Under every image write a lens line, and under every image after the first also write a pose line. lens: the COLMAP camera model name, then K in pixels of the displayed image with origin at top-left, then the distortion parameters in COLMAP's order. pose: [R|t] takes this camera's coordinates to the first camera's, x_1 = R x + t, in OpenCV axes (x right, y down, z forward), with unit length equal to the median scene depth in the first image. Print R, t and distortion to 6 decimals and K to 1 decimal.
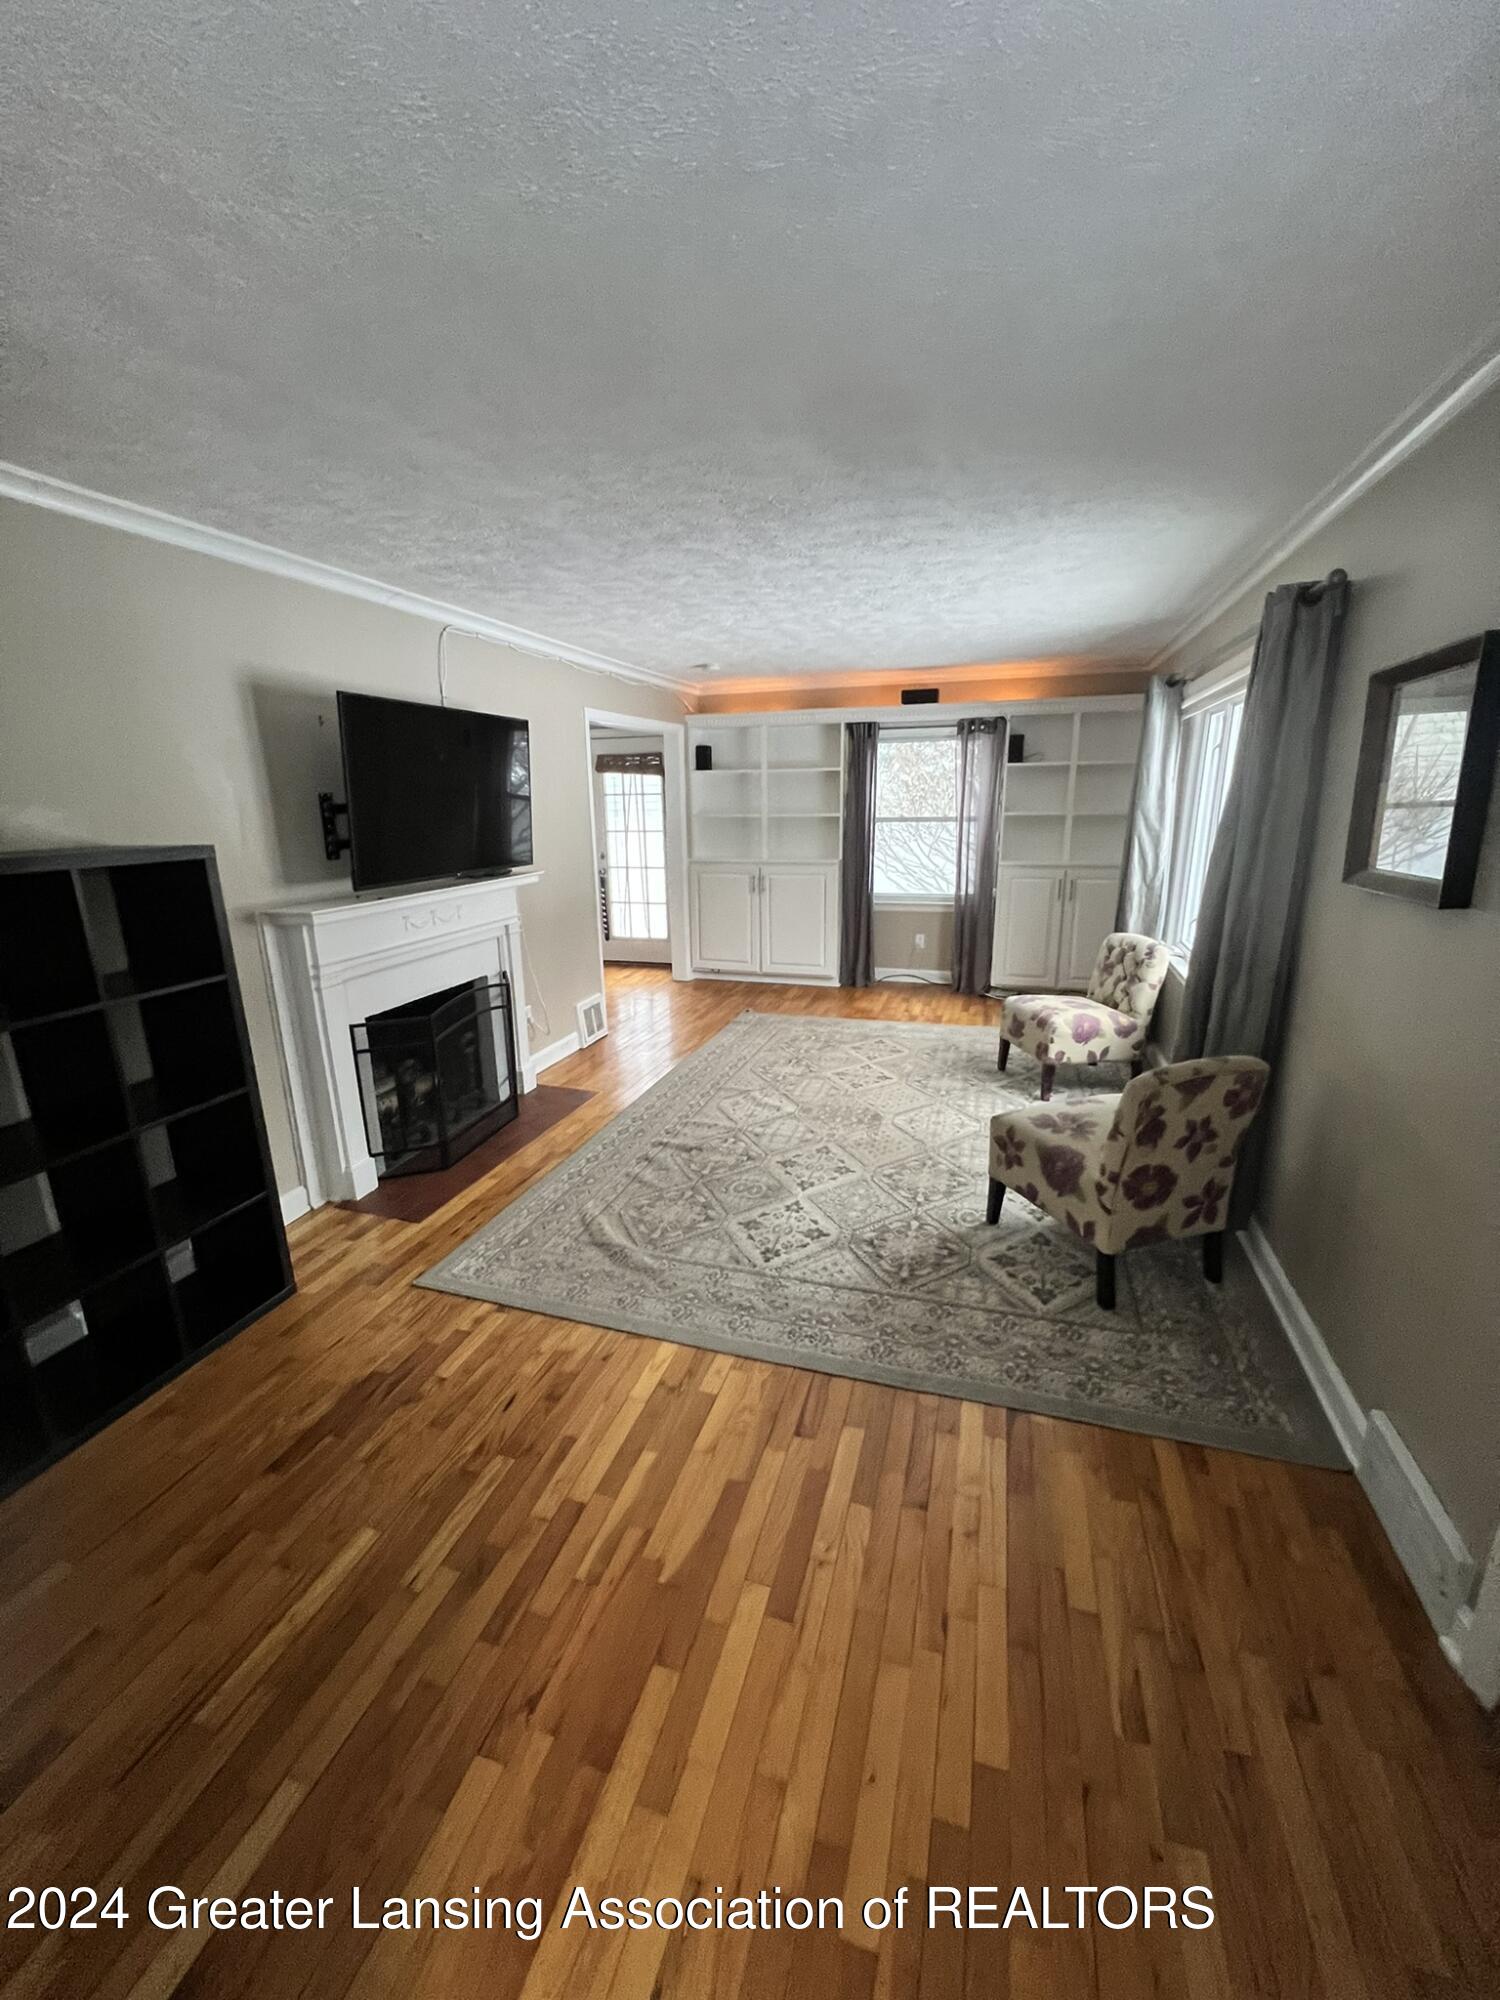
lens RADIAL K [[807.3, 0, 749.2], [0, 807.3, 1004.8], [0, 0, 1]] dist [0.003014, 0.000029]
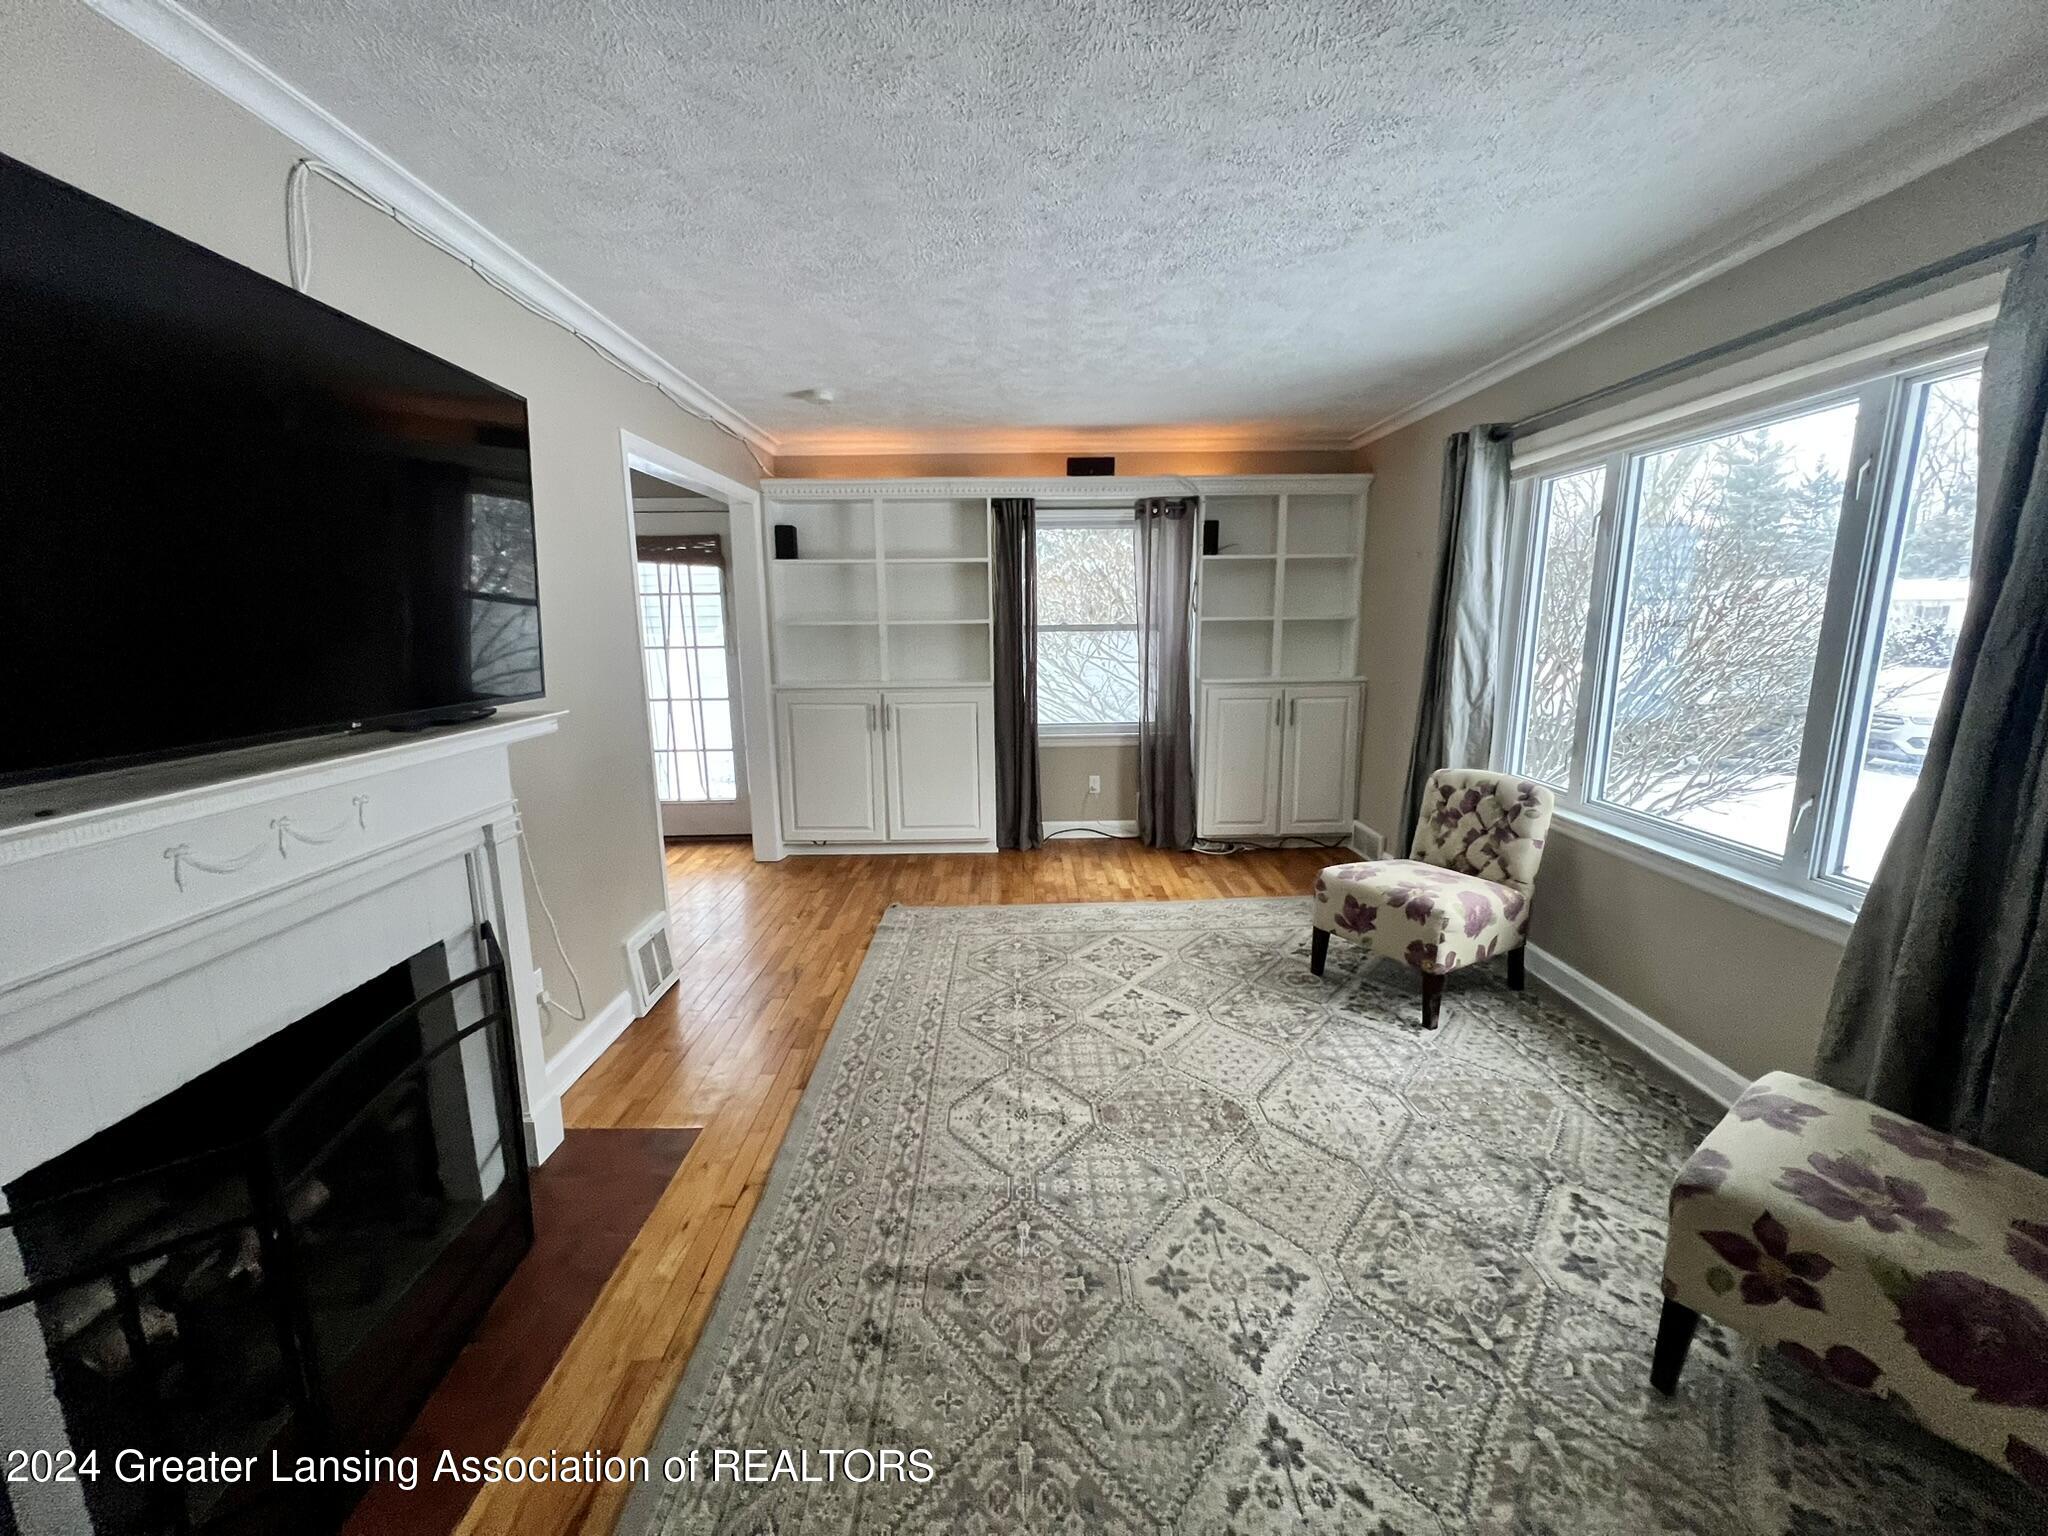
lens RADIAL K [[822.0, 0, 1028.4], [0, 822.0, 771.7], [0, 0, 1]] dist [-0.001832, -0.000600]
pose [[0.948112, -0.054812, 0.313176, -0.106042], [0.077908, 0.995049, -0.061706, -0.054007], [-0.308244, 0.082903, 0.947688, 0.316725]]
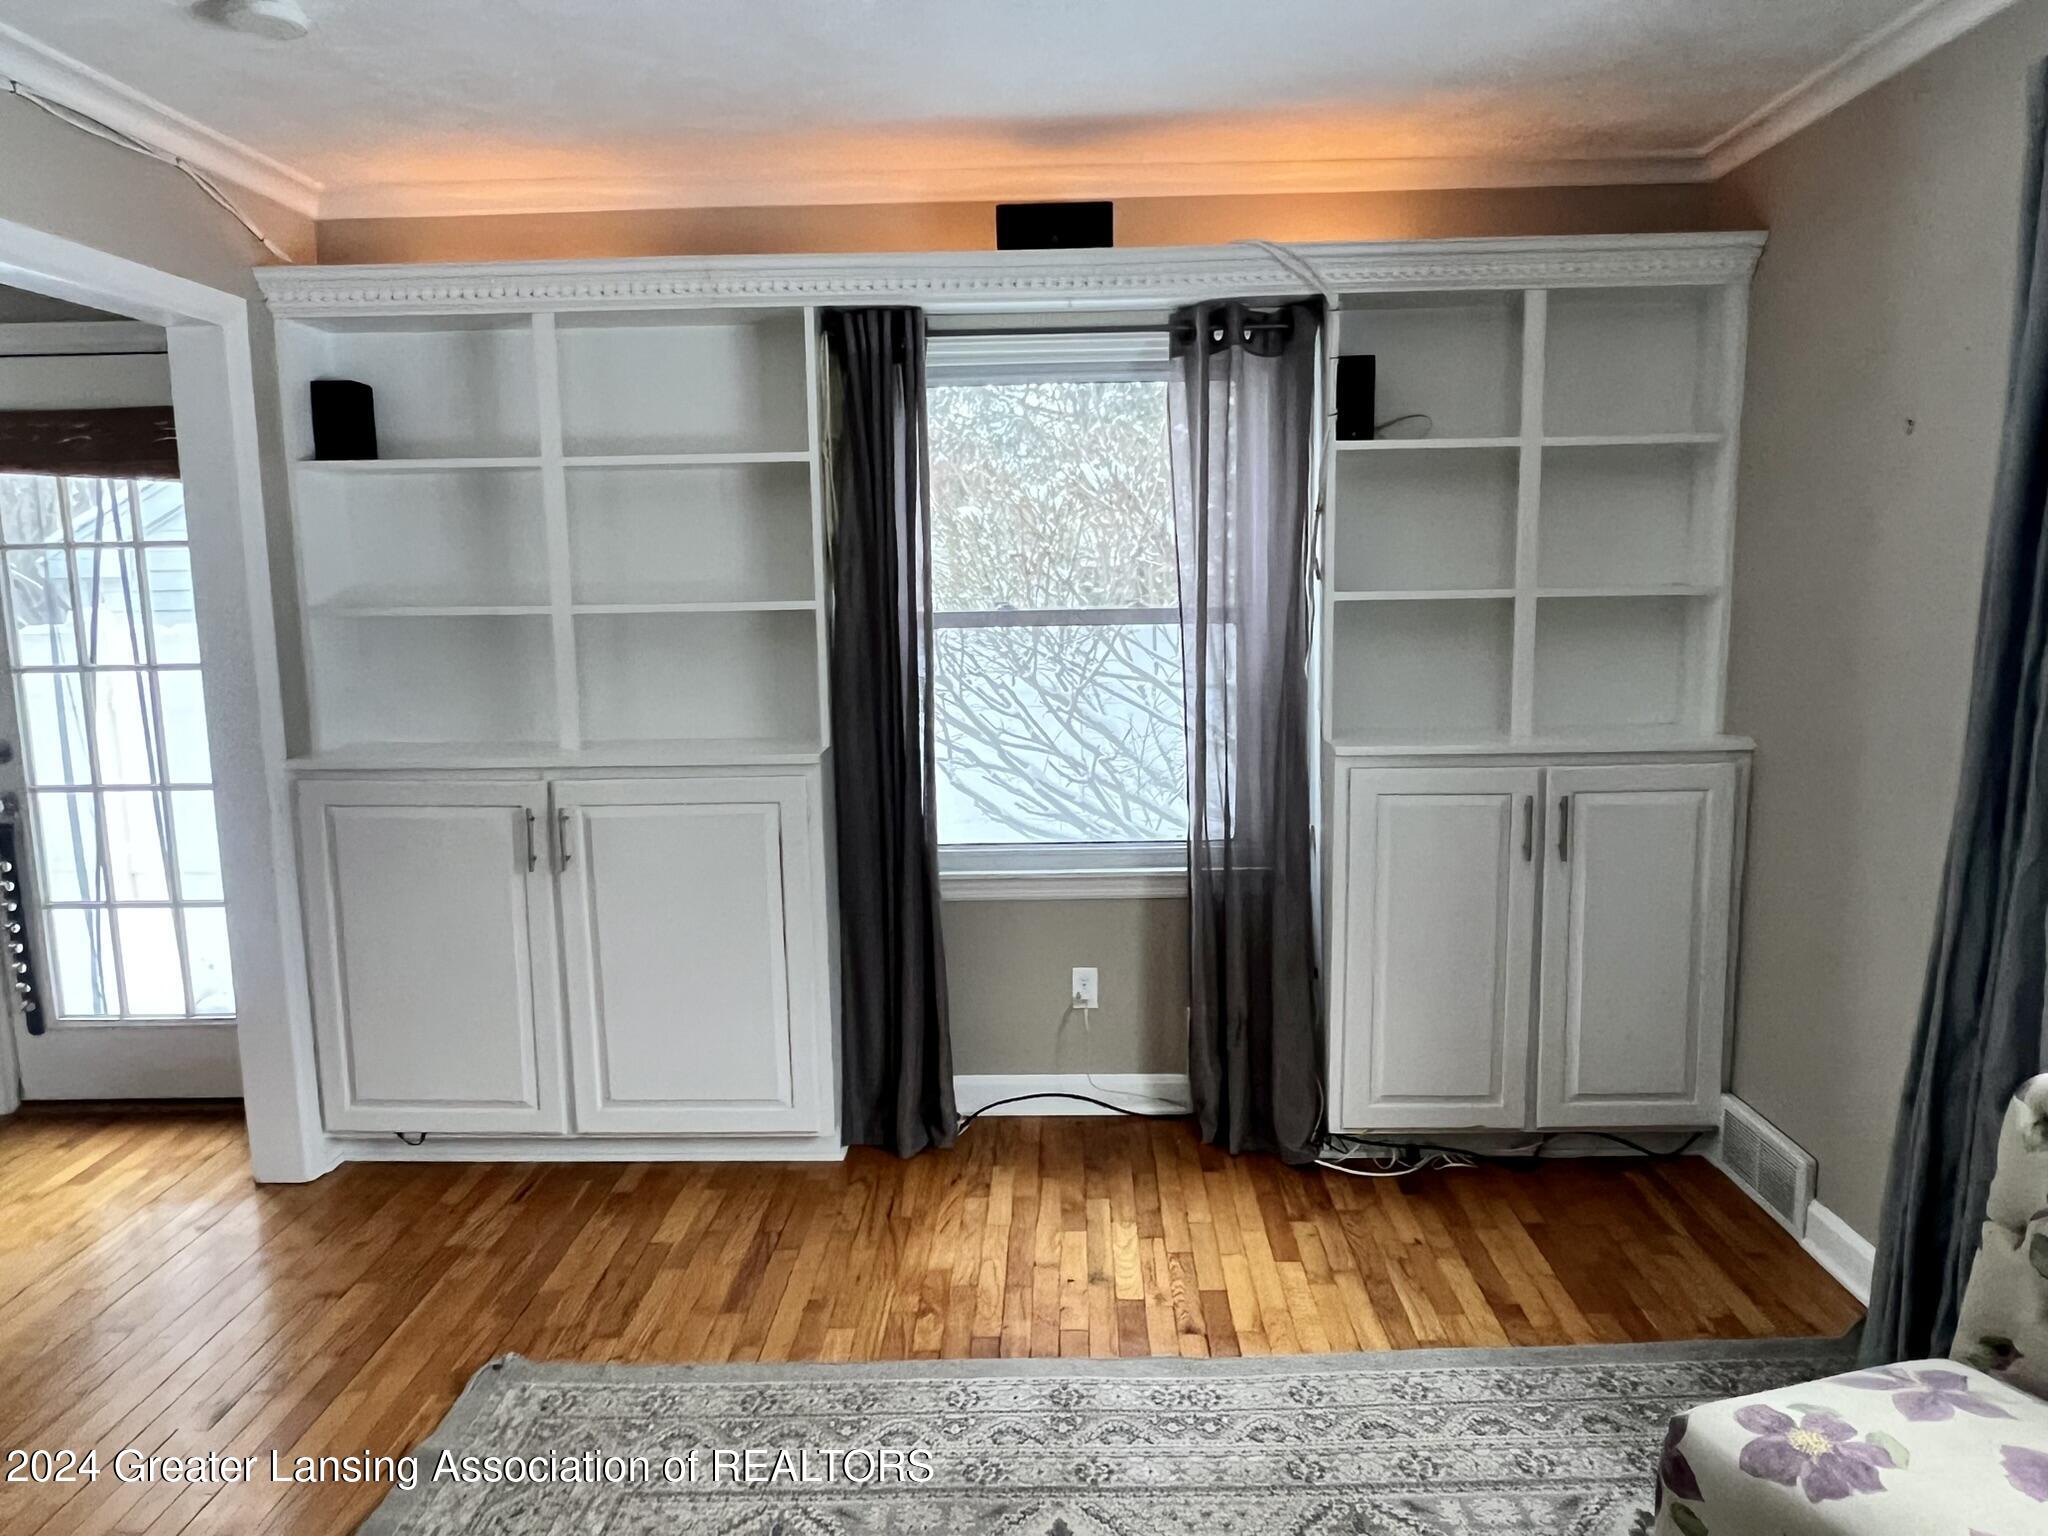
lens RADIAL K [[1404.8, 0, 1022.1], [0, 1404.8, 778.2], [0, 0, 1]] dist [-0.000703, -0.004075]
pose [[0.961876, -0.041308, 0.270349, 0.045188], [0.072244, 0.991792, -0.105496, -0.118985], [-0.263772, 0.121005, 0.956965, 0.526457]]
